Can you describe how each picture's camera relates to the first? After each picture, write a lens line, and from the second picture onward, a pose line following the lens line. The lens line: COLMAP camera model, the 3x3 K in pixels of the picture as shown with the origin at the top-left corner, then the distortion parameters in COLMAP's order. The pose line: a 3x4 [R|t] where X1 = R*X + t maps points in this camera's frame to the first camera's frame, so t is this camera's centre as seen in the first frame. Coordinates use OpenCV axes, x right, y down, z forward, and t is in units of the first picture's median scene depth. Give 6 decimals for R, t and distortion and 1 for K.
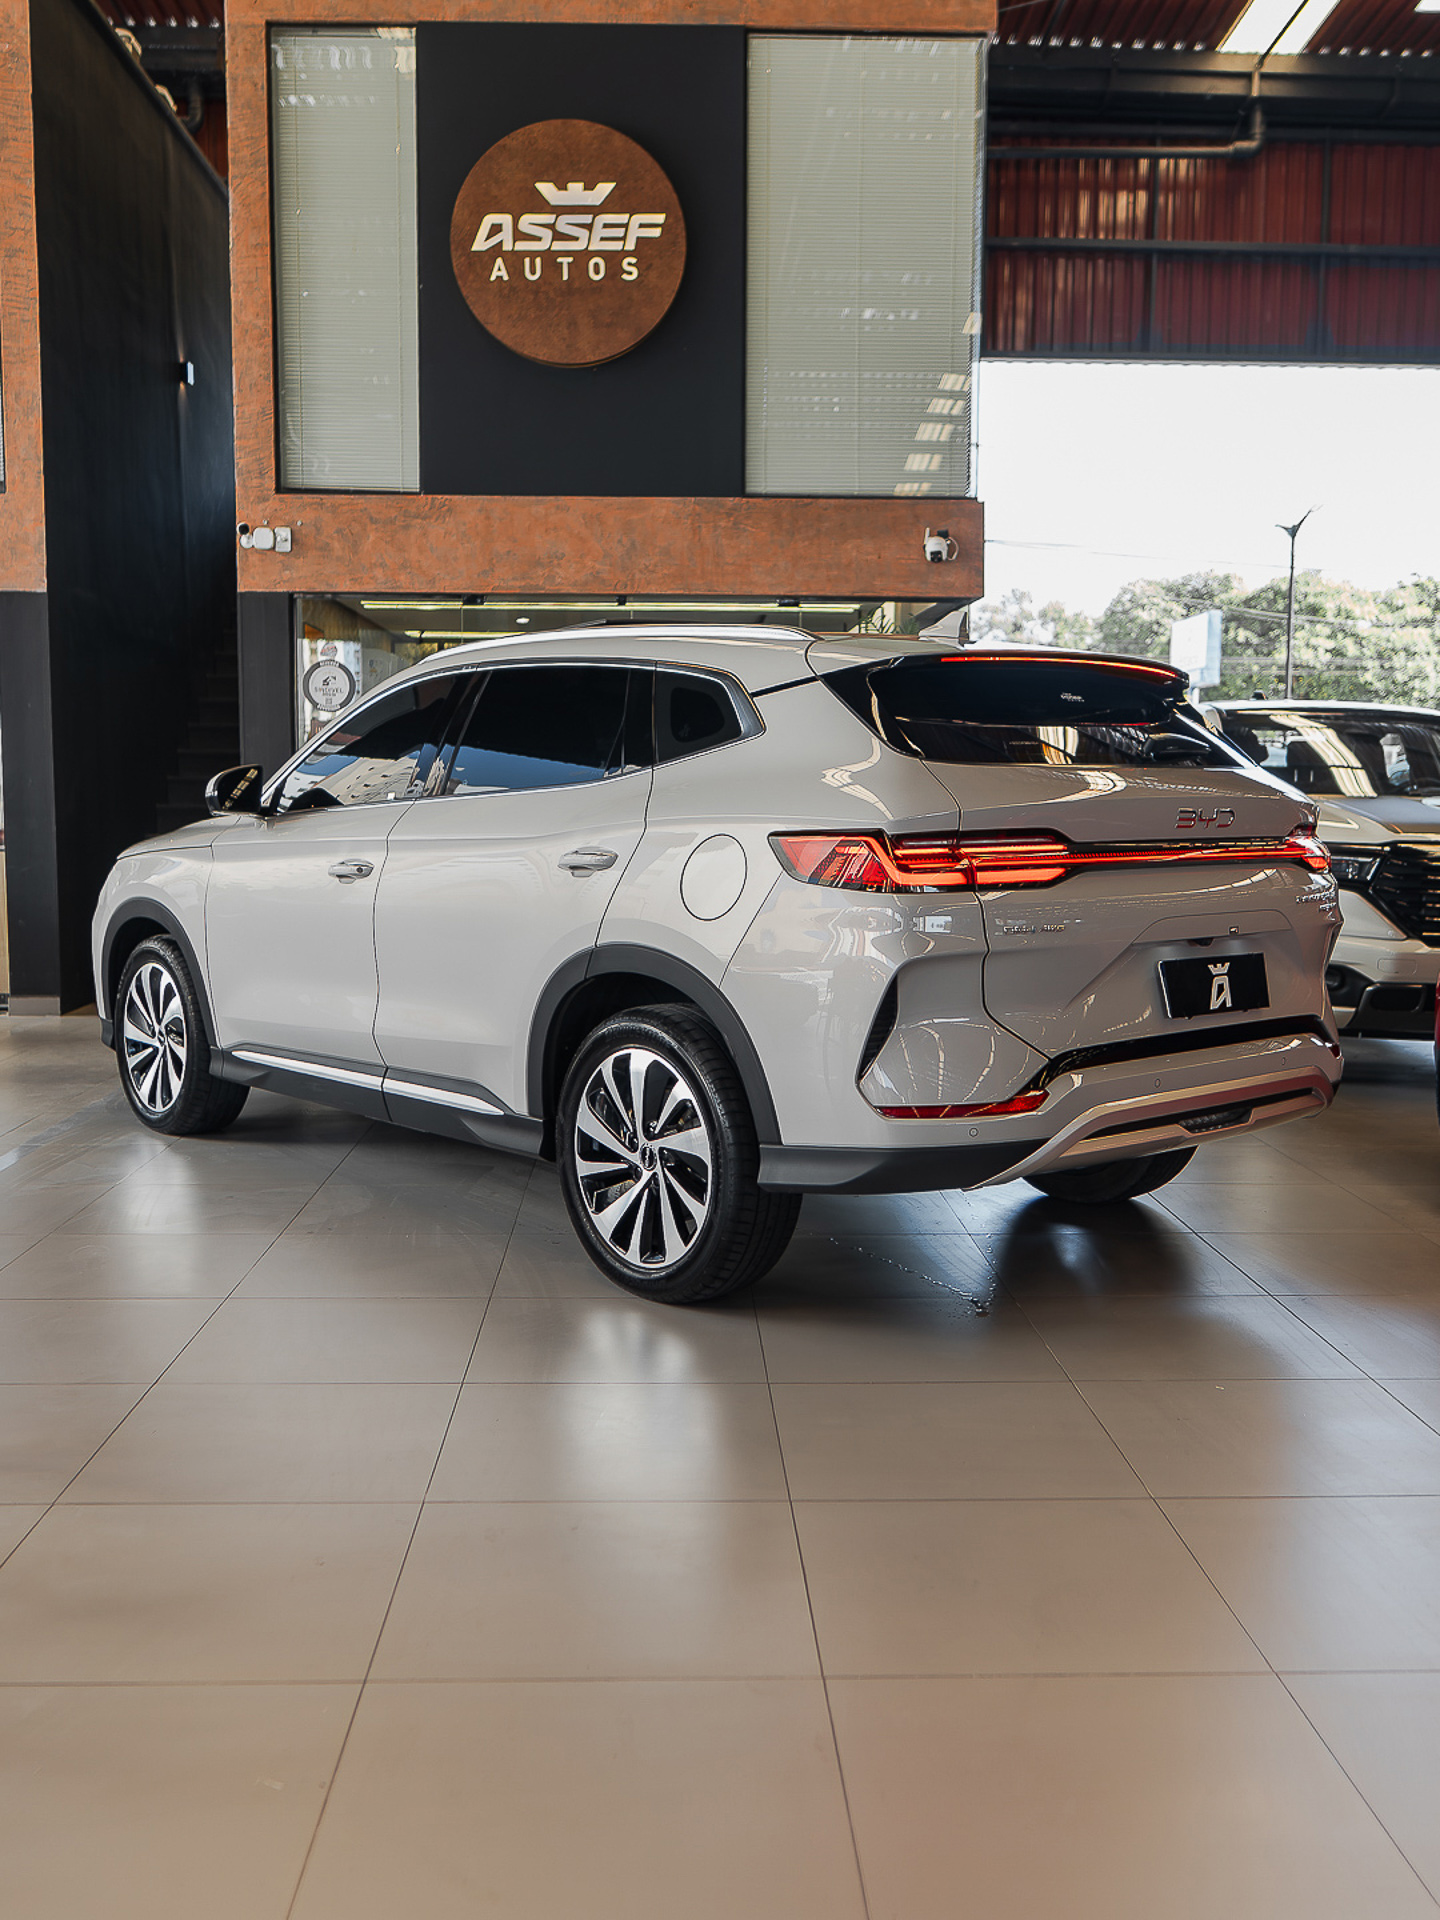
lens RADIAL K [[1758.5, 0, 706.9], [0, 1758.5, 957.9], [0, 0, 1]] dist [-0.003782, 0.001490]
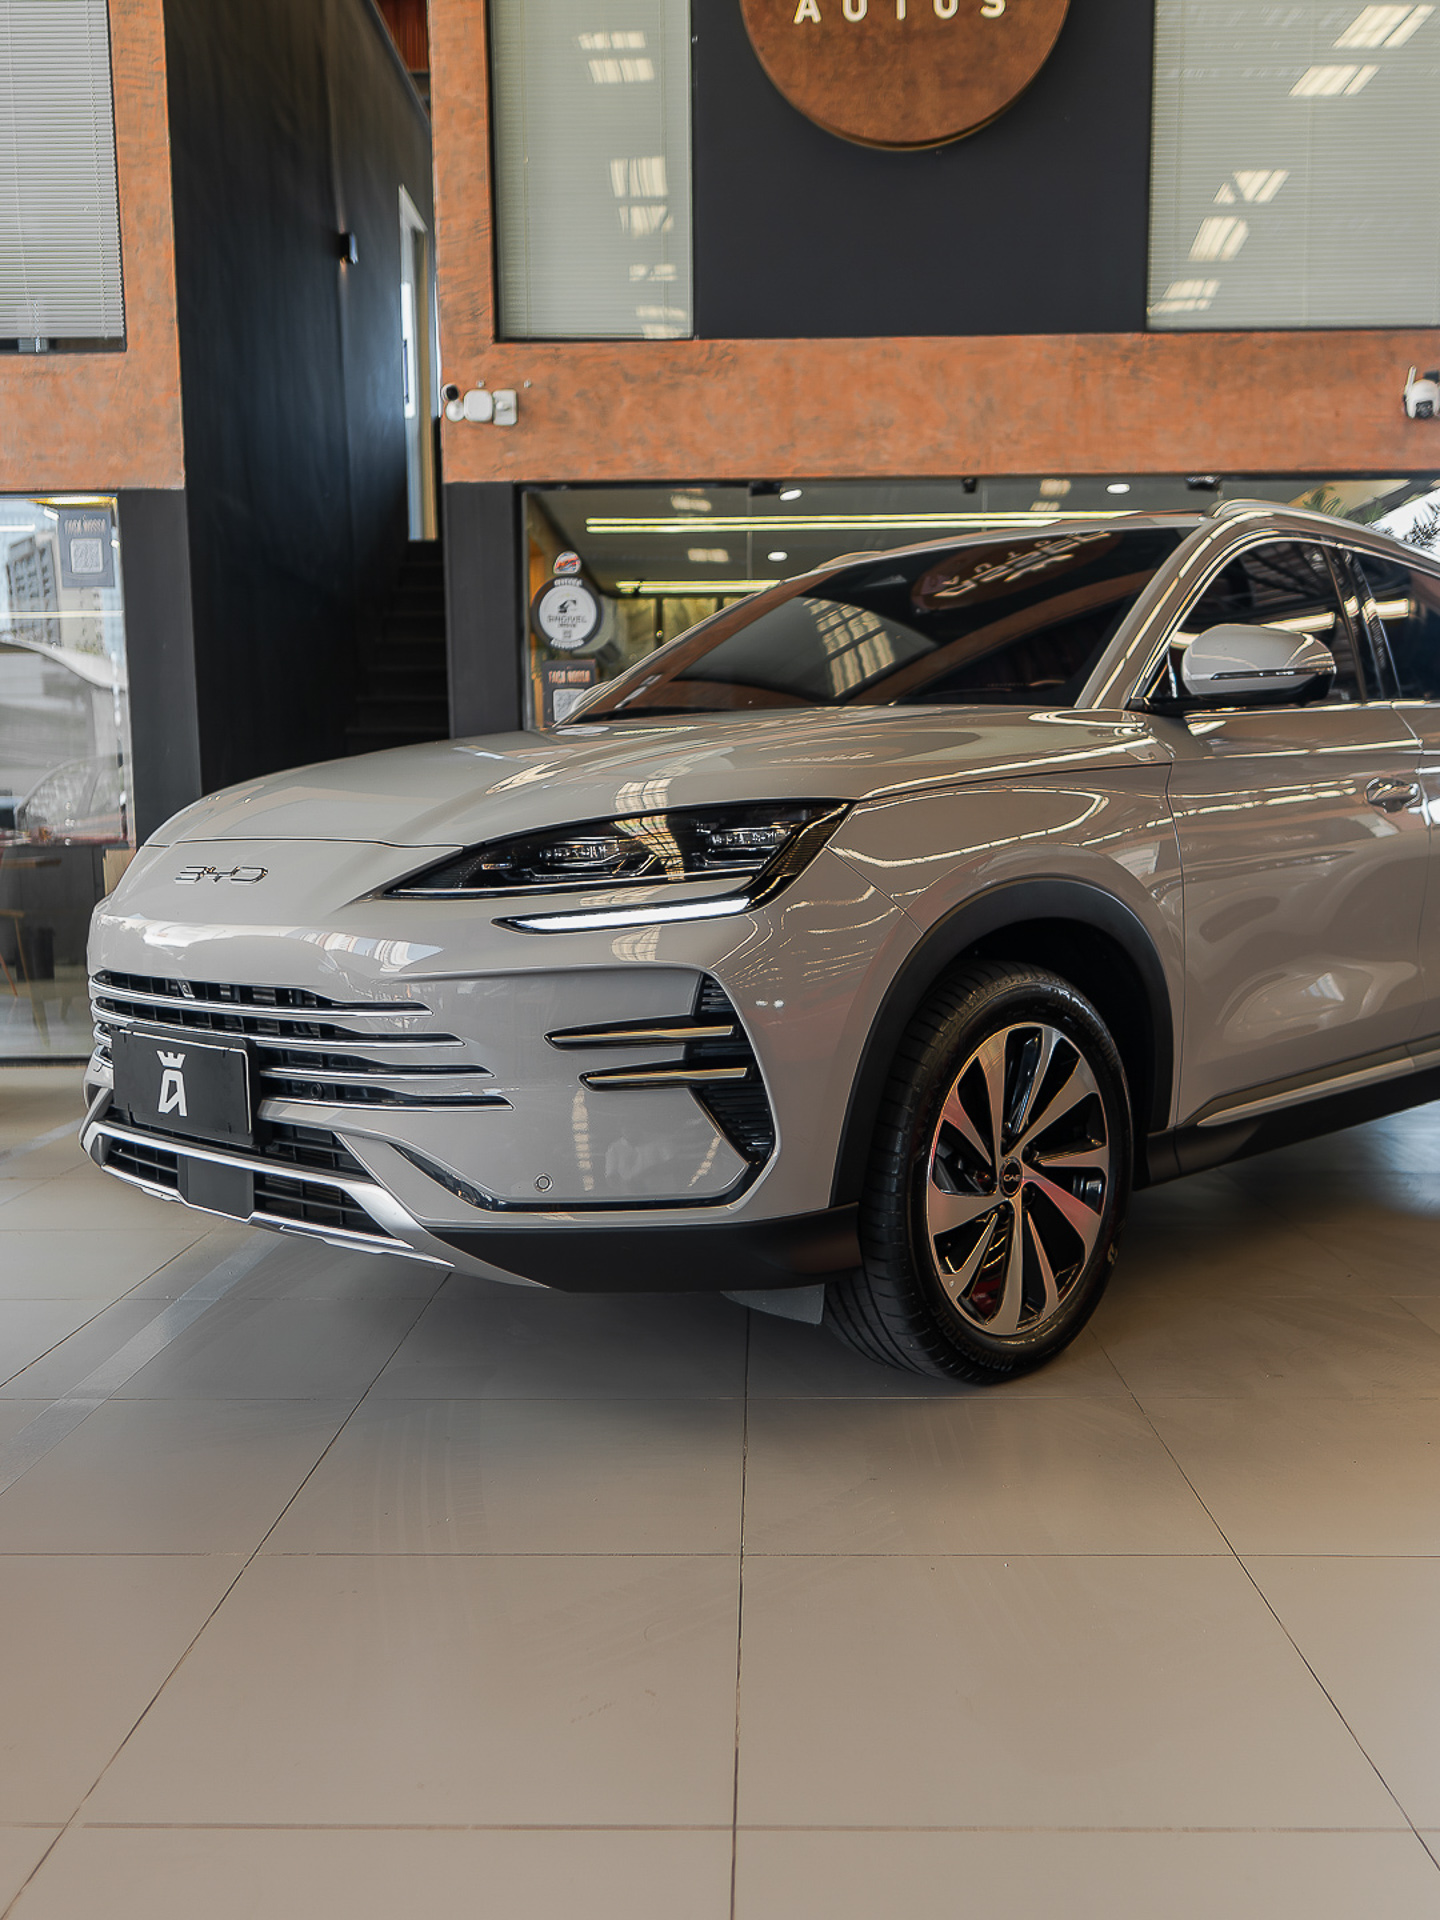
lens RADIAL K [[1711.8, 0, 721.0], [0, 1711.8, 1060.6], [0, 0, 1]] dist [-0.004397, 0.007776]
pose [[0.998739, -0.006371, -0.049803, -0.118642], [0.008300, 0.999219, 0.038625, 0.004103], [0.049518, -0.038989, 0.998012, 0.290245]]
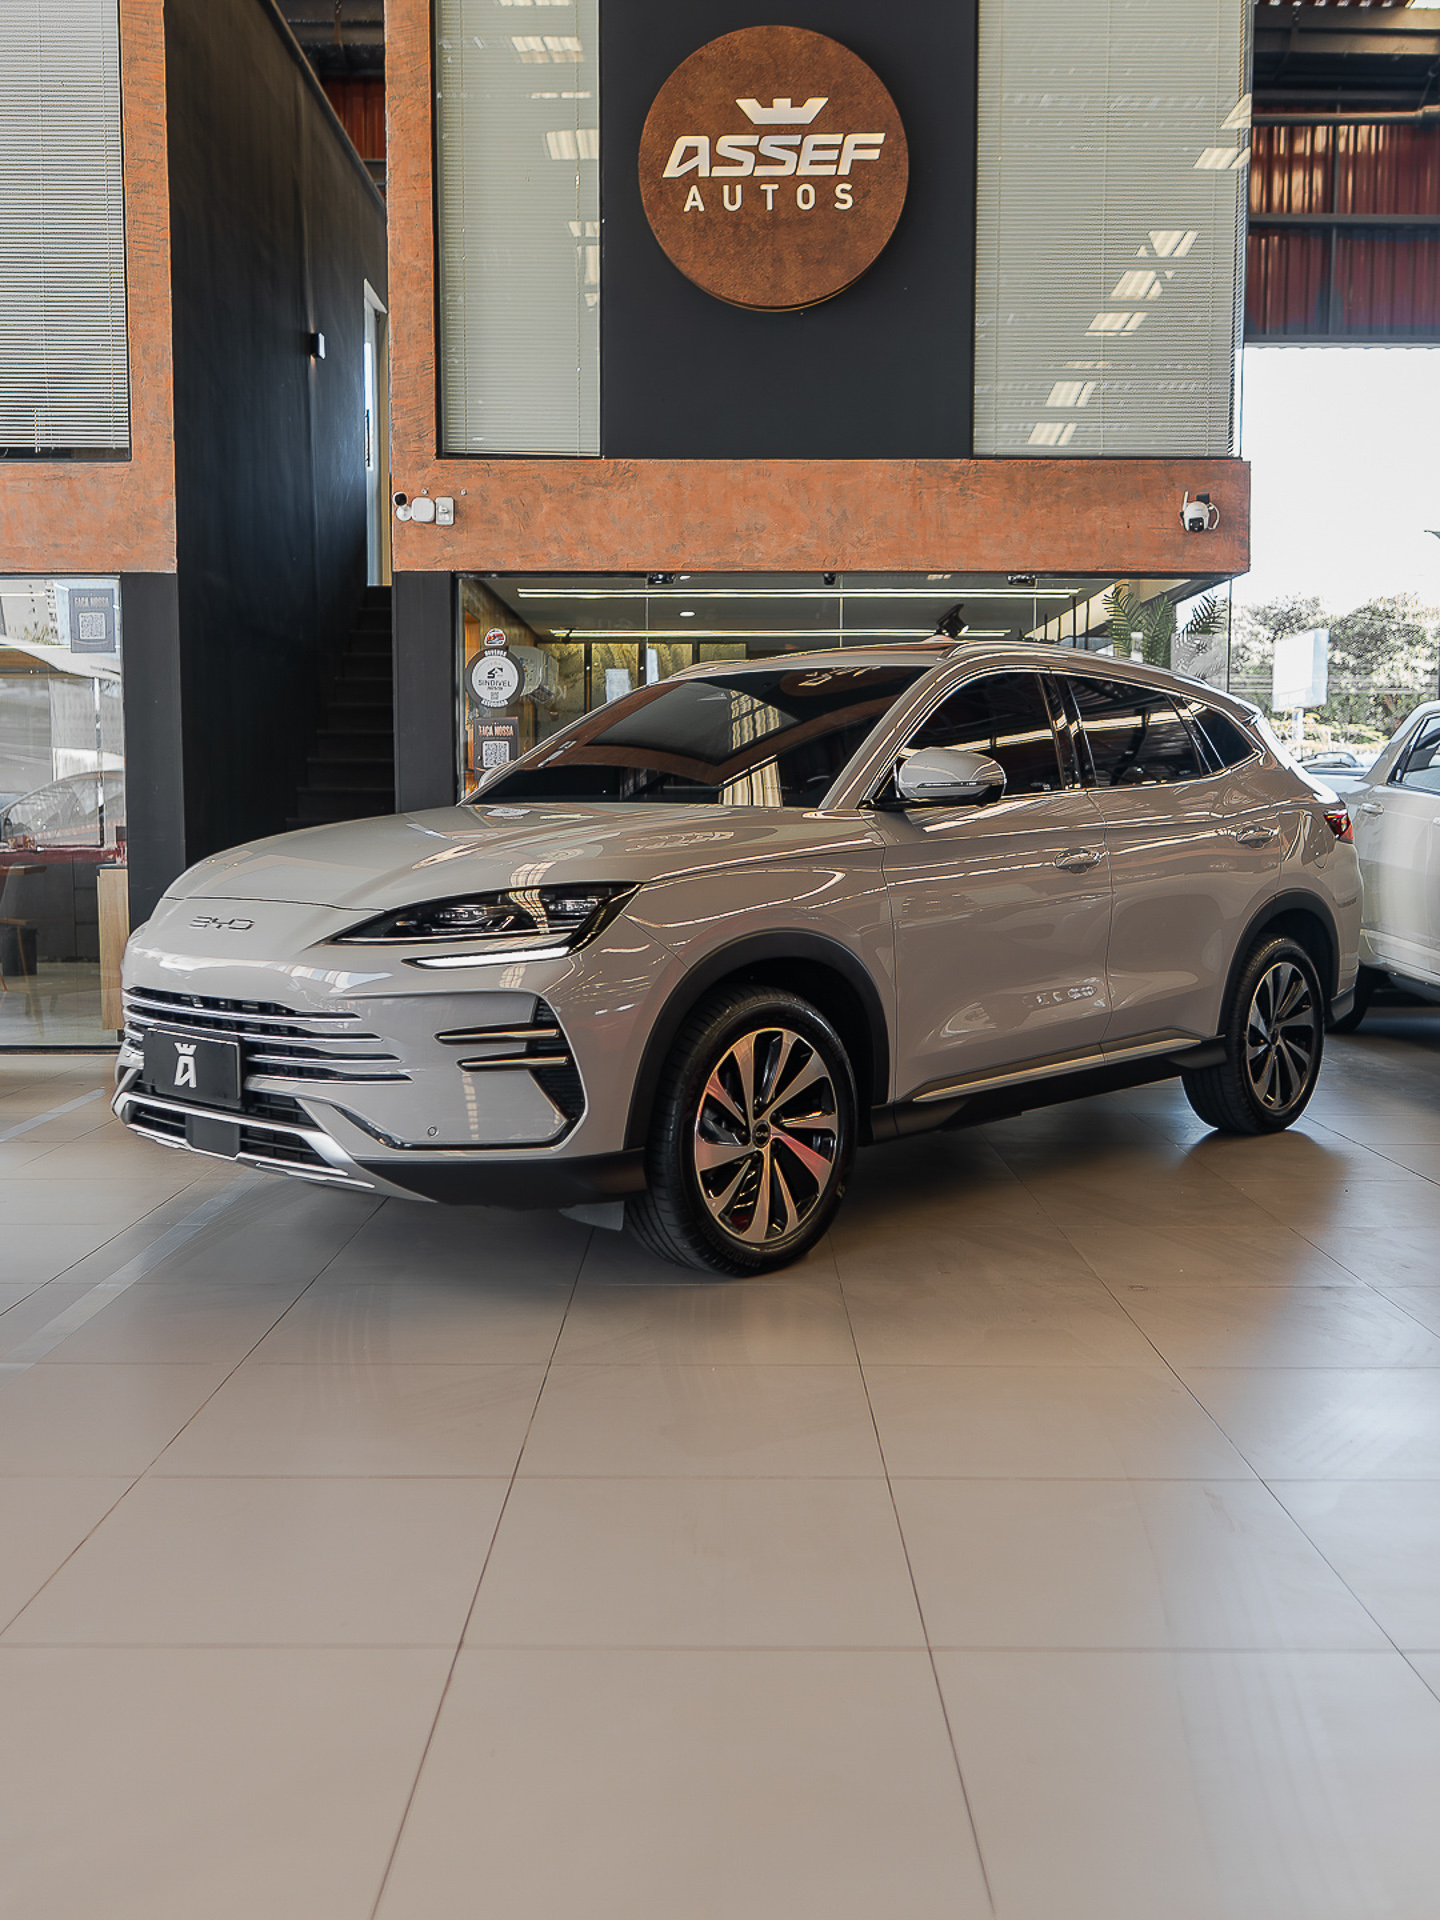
lens RADIAL K [[1745.1, 0, 720.0], [0, 1745.1, 960.0], [0, 0, 1]] dist [-0.002878, 0.000259]
pose [[0.999572, -0.000983, -0.029221, -0.078713], [0.000544, 0.999887, -0.015048, -0.001406], [0.029233, 0.015026, 0.999460, 0.138757]]
